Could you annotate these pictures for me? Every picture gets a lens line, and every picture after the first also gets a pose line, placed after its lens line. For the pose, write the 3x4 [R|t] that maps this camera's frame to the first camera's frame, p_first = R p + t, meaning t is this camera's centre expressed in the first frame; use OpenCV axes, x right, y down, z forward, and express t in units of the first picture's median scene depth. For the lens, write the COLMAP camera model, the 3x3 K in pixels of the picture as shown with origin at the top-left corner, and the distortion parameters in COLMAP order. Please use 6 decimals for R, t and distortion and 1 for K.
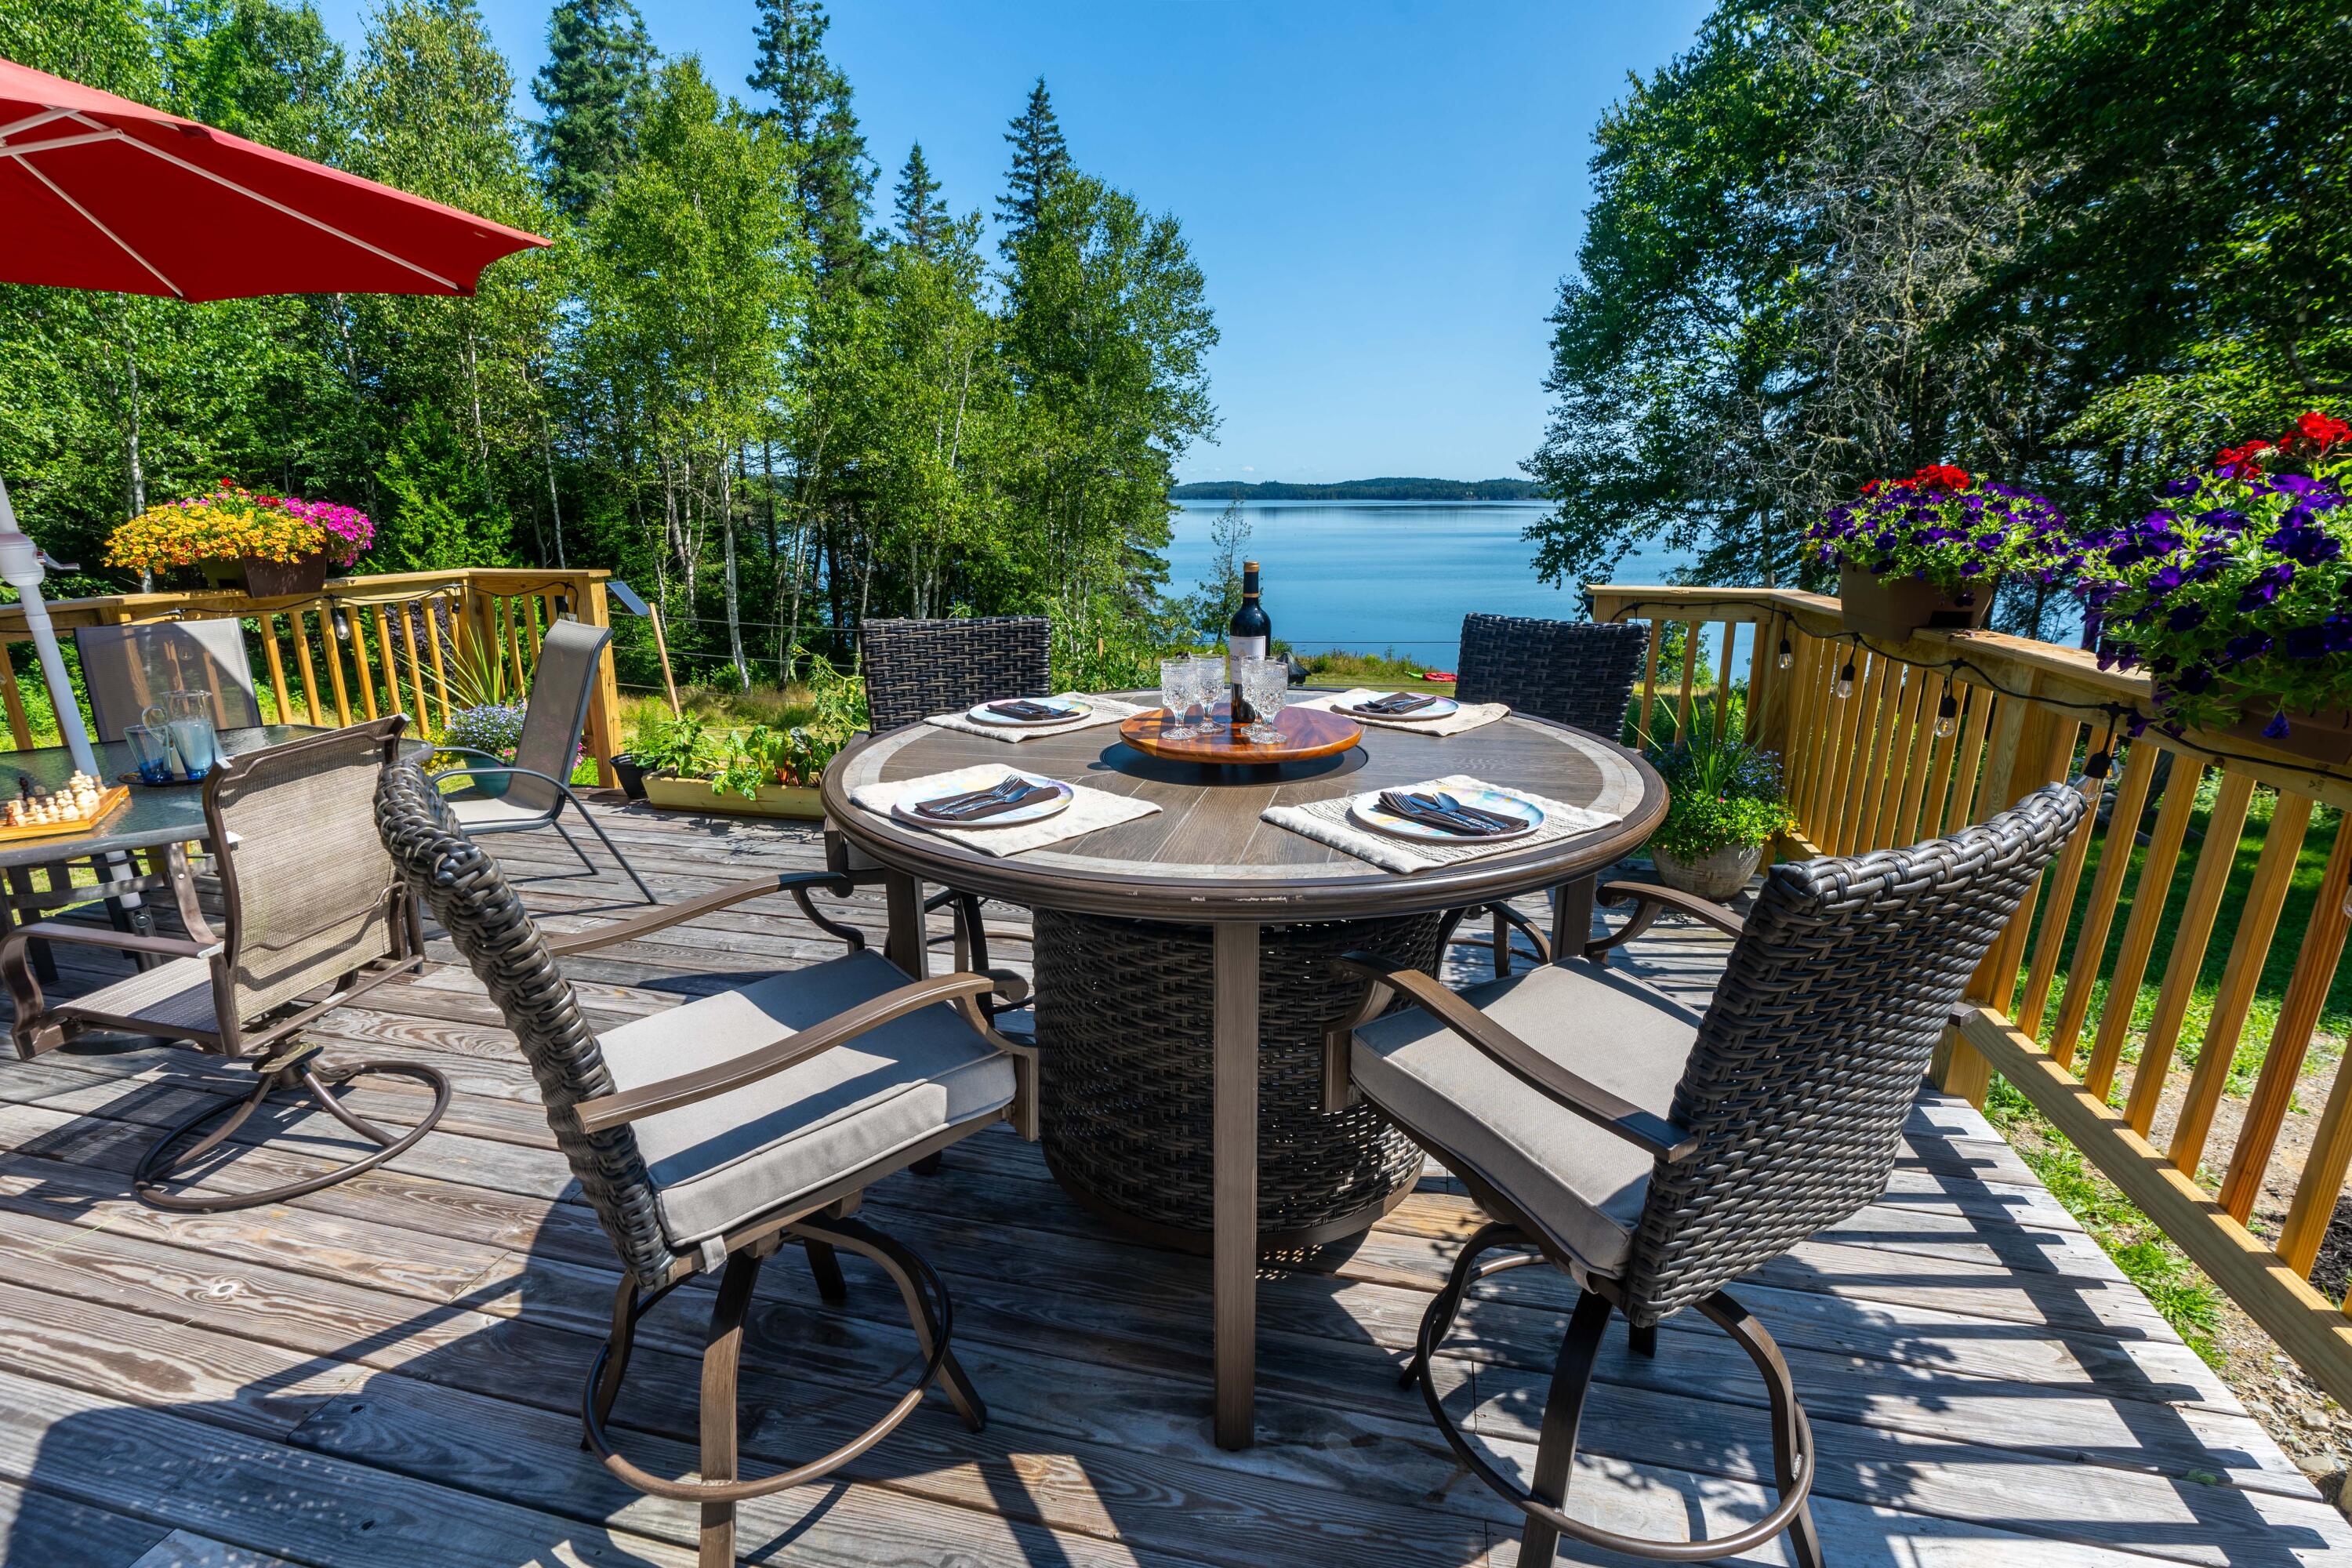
lens RADIAL K [[1071.4, 0, 1170.2], [0, 1071.4, 785.0], [0, 0, 1]] dist [-0.003845, -0.000051]
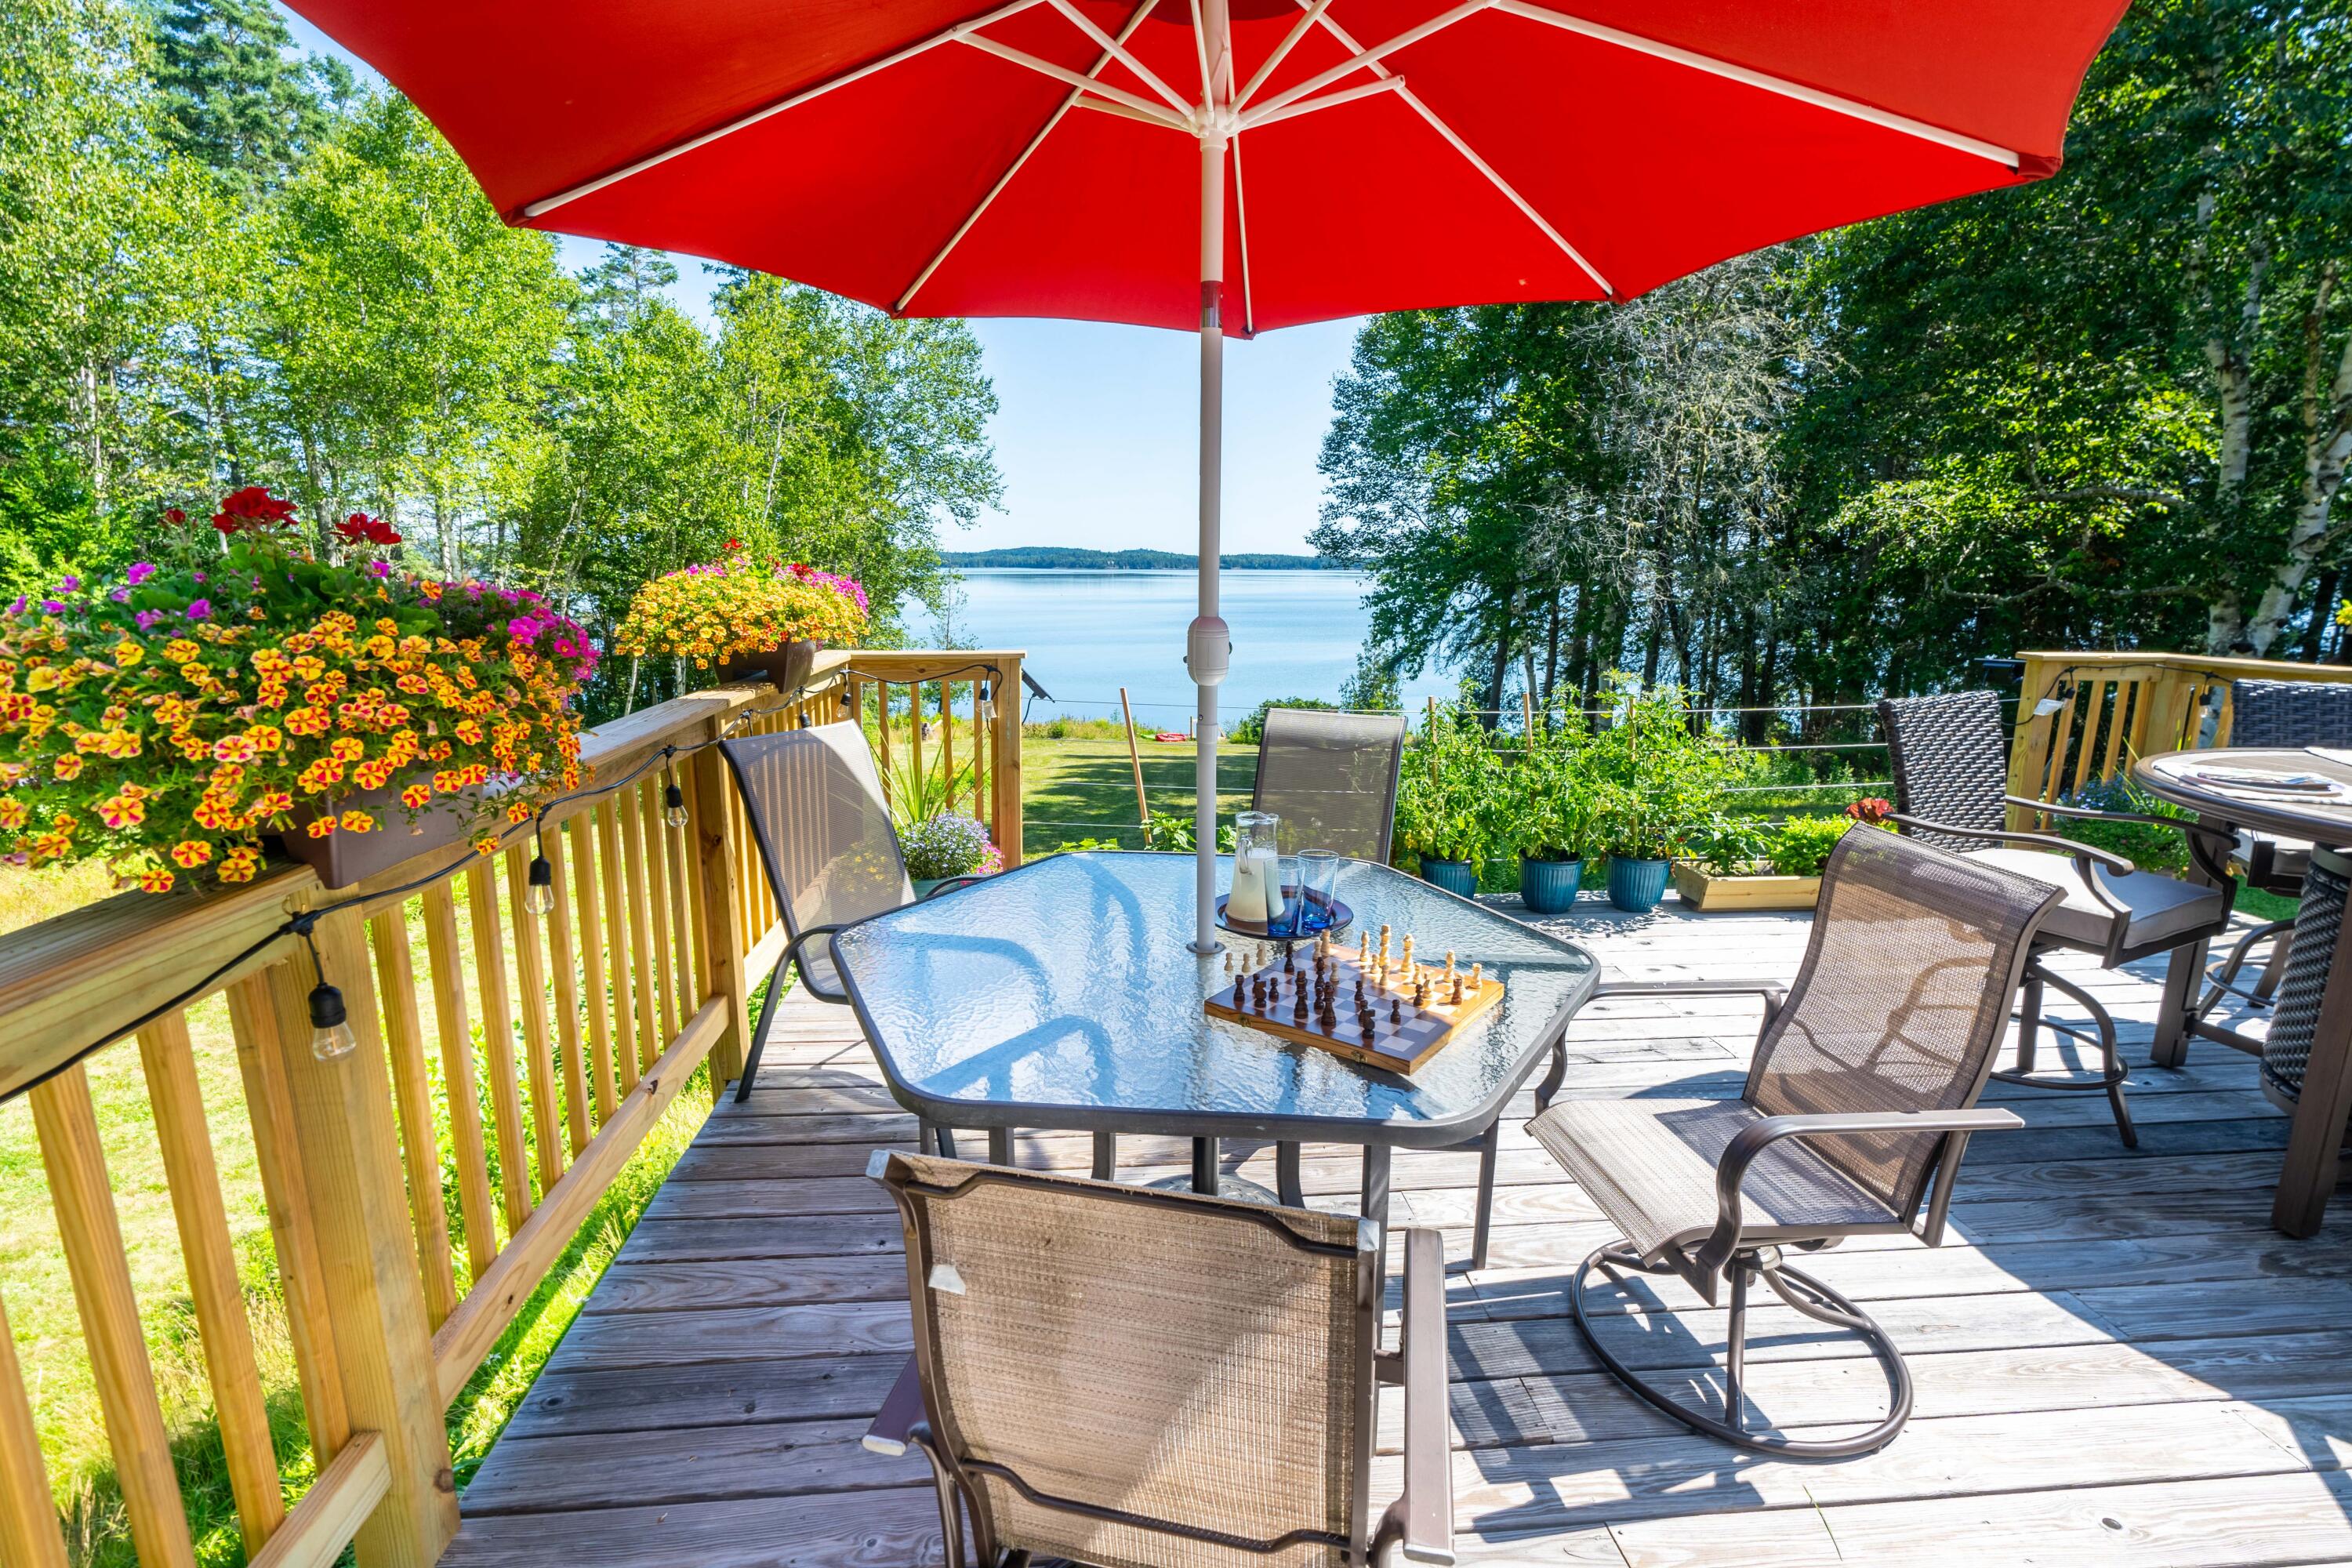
lens RADIAL K [[1071.4, 0, 1166.3], [0, 1071.4, 782.6], [0, 0, 1]] dist [-0.003845, -0.000051]
pose [[0.946570, -0.055221, 0.317737, -0.145051], [0.075009, 0.995910, -0.050375, -0.008812], [-0.313655, 0.071517, 0.946840, 0.032913]]
